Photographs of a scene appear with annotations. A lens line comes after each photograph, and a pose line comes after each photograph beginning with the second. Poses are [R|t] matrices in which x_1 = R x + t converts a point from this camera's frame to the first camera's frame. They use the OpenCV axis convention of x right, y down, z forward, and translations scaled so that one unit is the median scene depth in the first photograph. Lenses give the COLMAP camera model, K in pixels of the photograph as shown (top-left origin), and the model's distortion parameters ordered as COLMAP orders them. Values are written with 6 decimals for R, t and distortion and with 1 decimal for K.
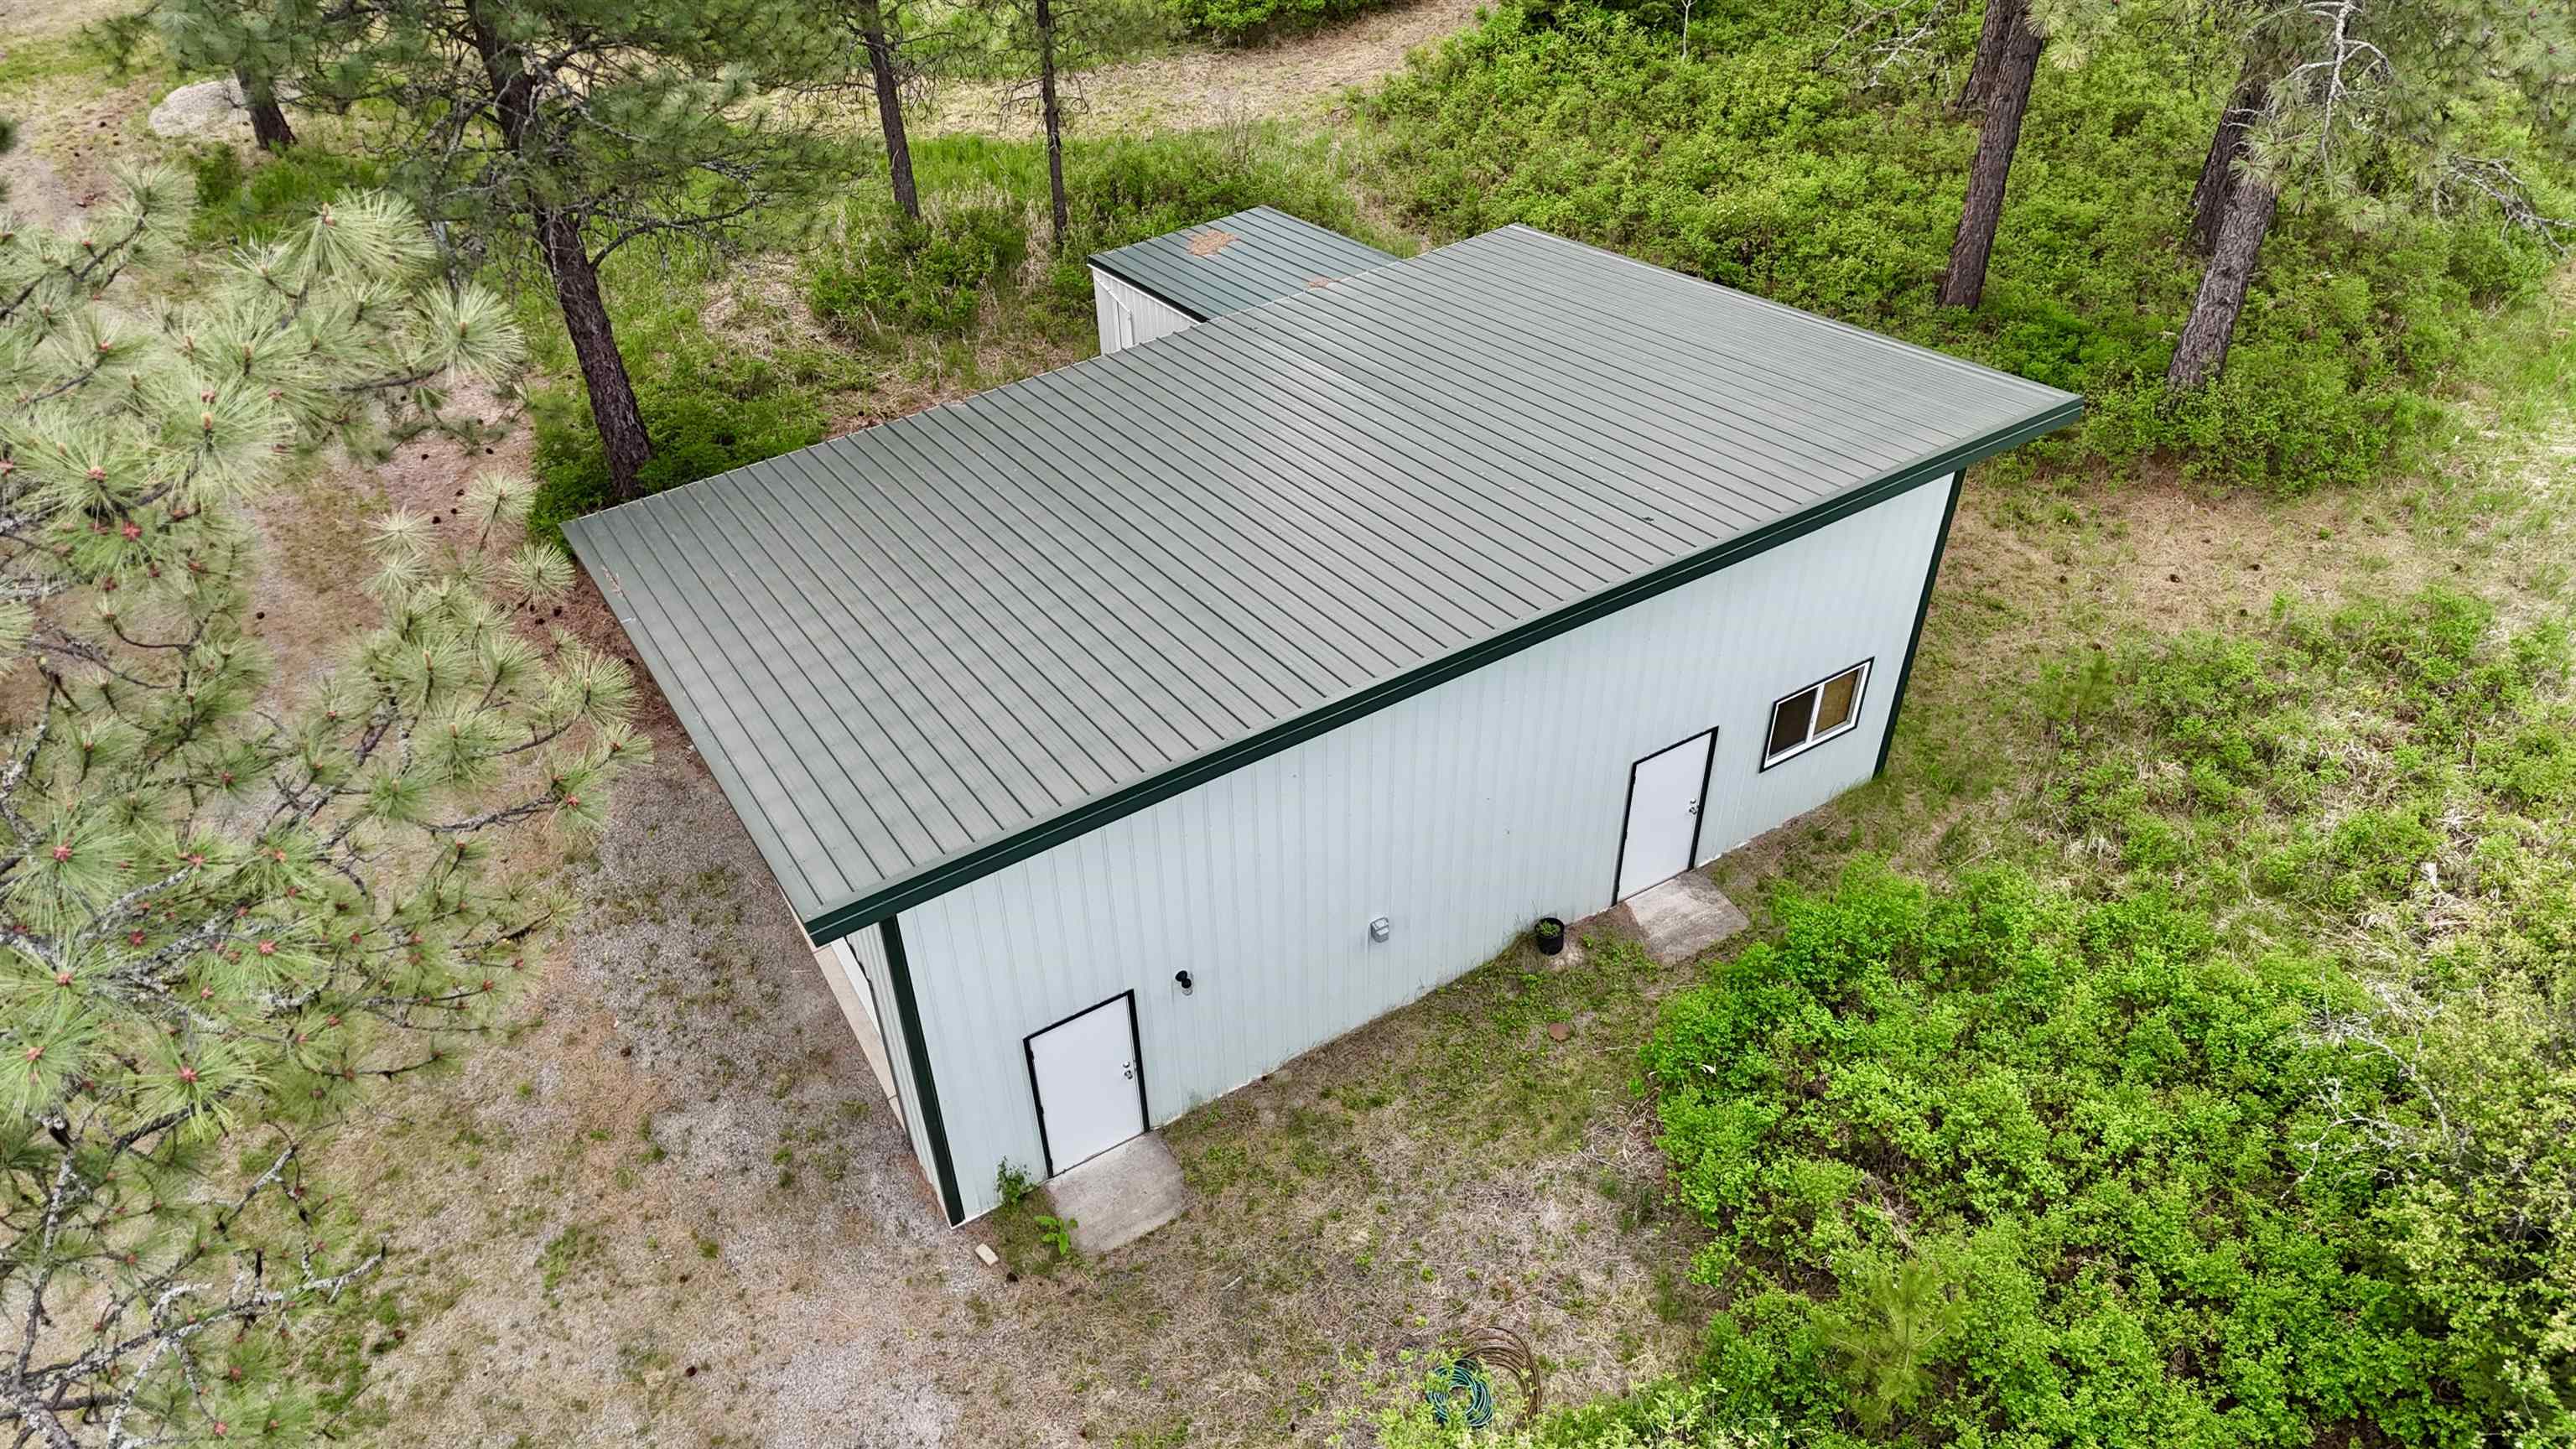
lens RADIAL K [[1895.2, 0, 1288.0], [0, 1895.2, 724.5], [0, 0, 1]] dist [0.087557, -0.093411]
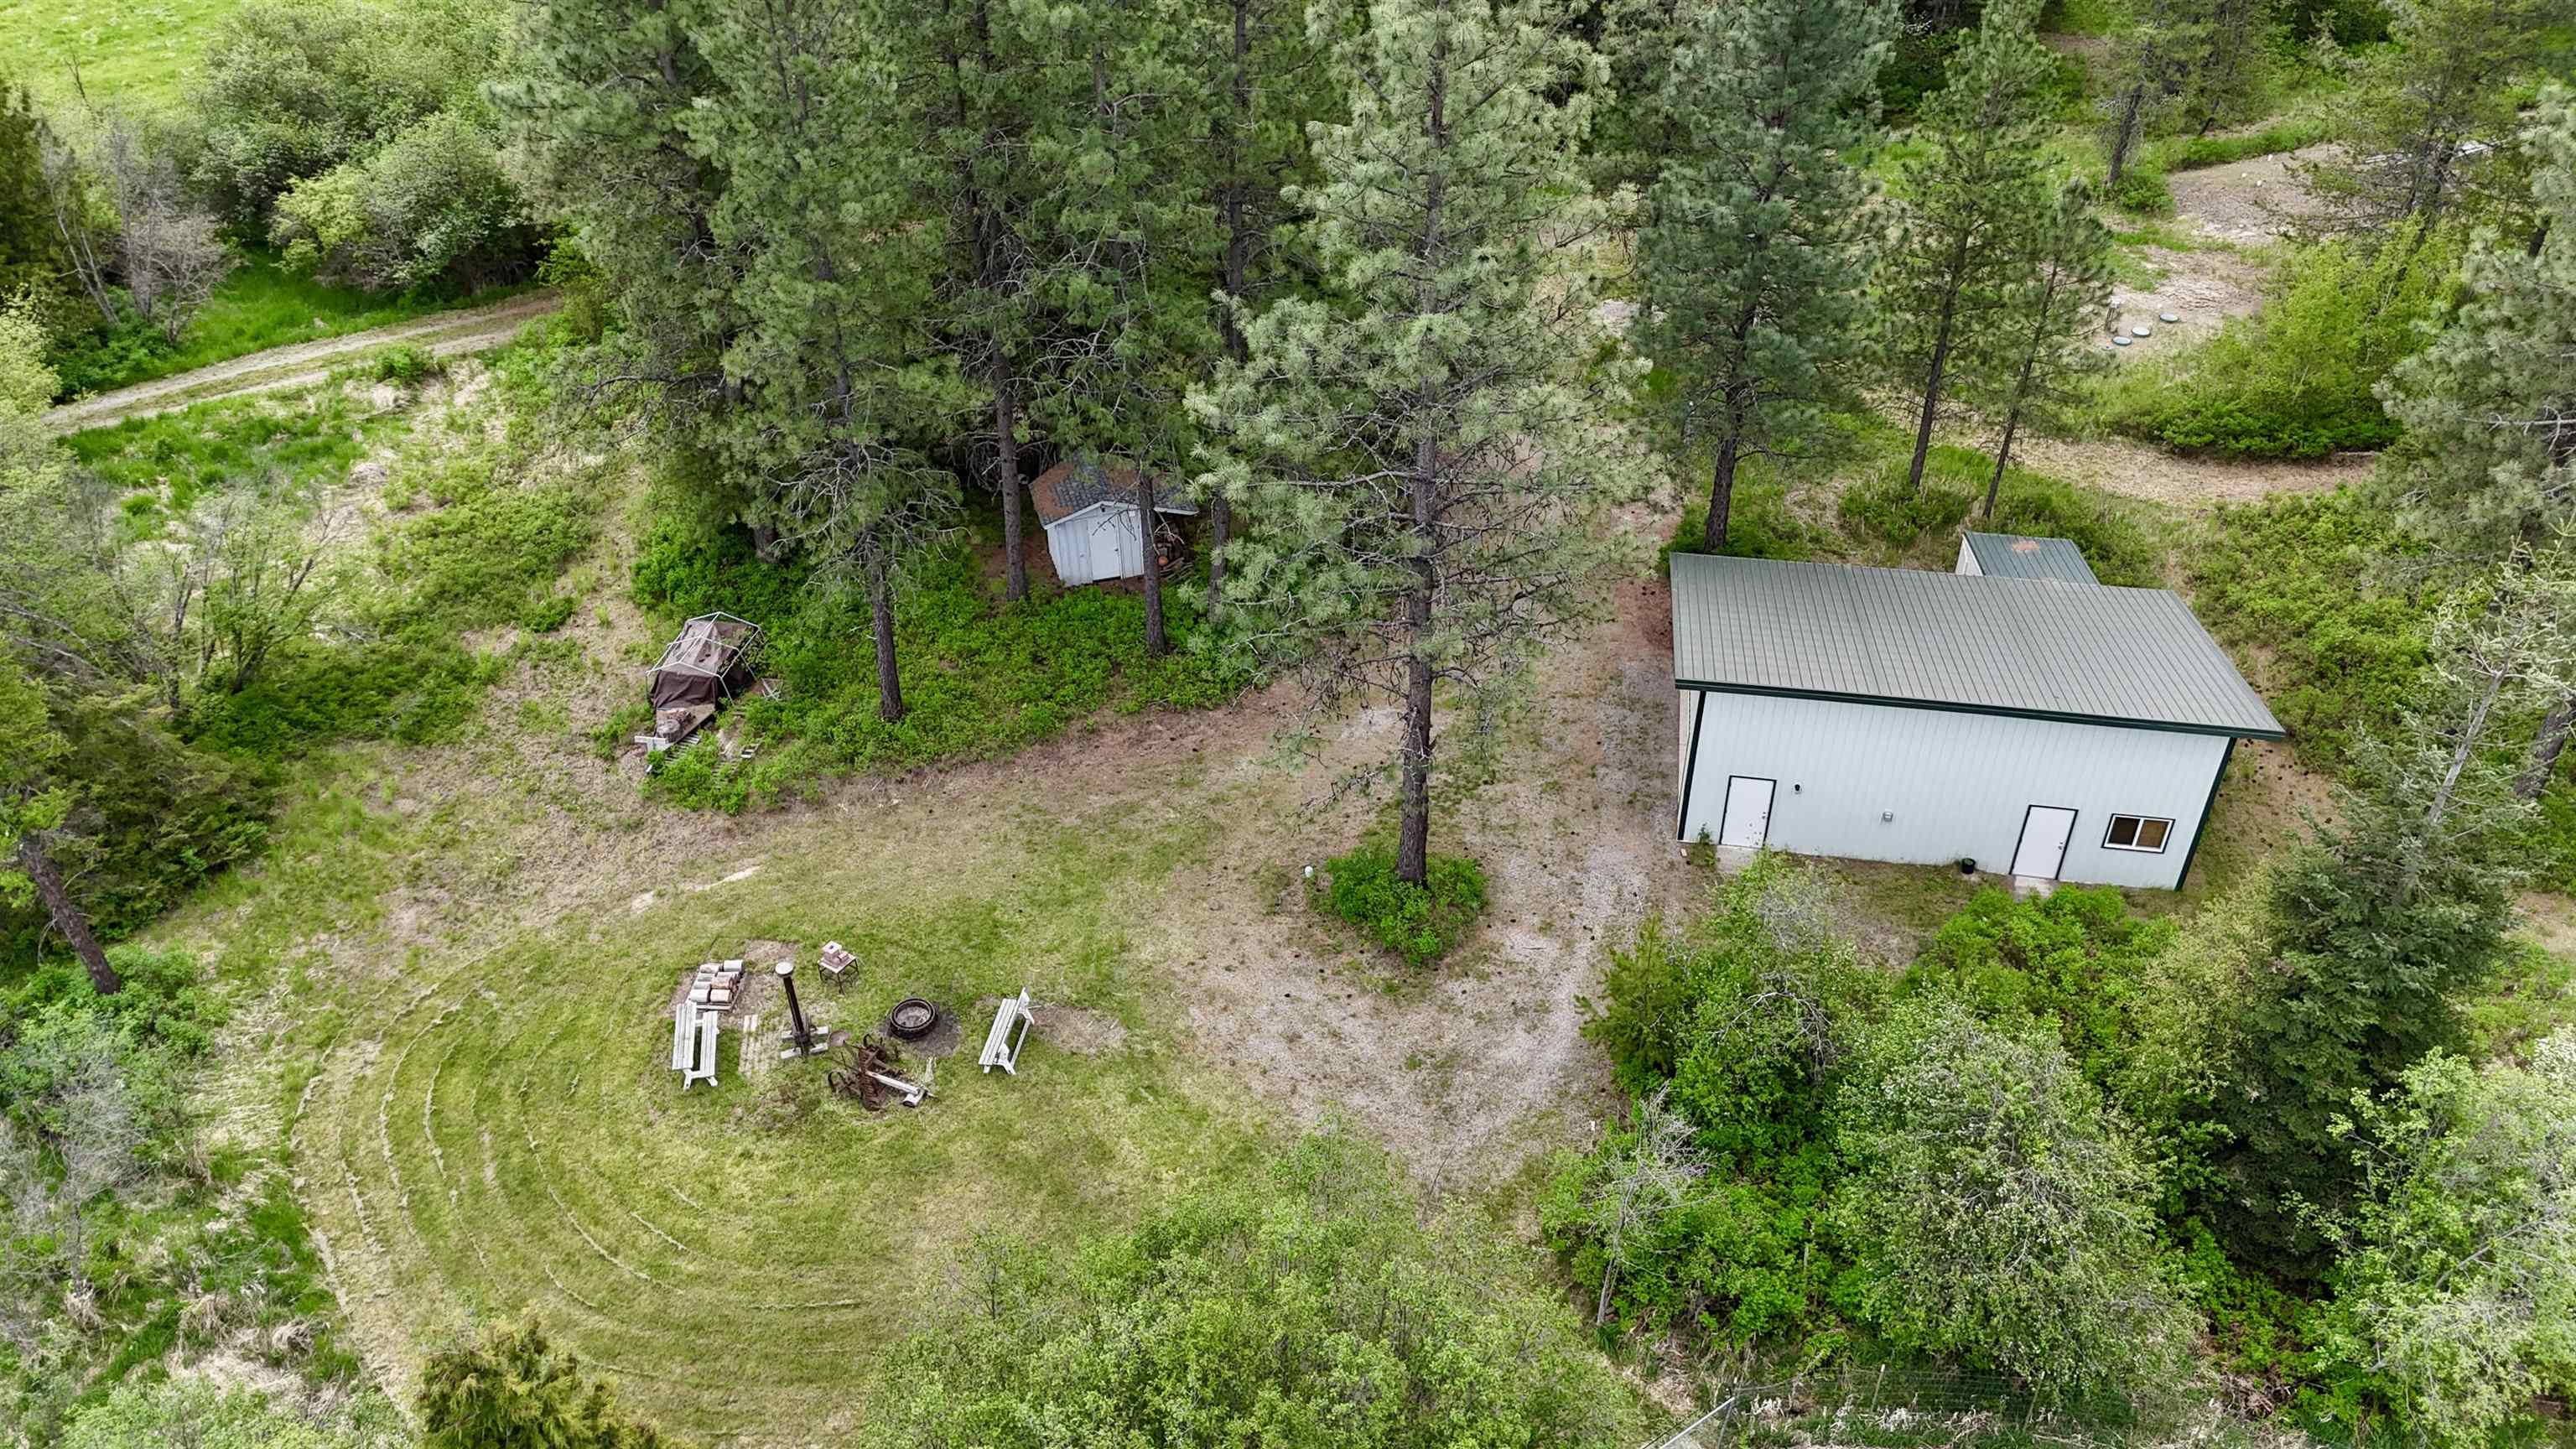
lens RADIAL K [[1895.2, 0, 1288.0], [0, 1895.2, 724.5], [0, 0, 1]] dist [0.087557, -0.093411]
pose [[0.767084, 0.399293, -0.502144, 0.583932], [-0.442280, 0.896116, 0.036936, 0.230712], [0.464727, 0.193755, 0.863995, -1.351488]]
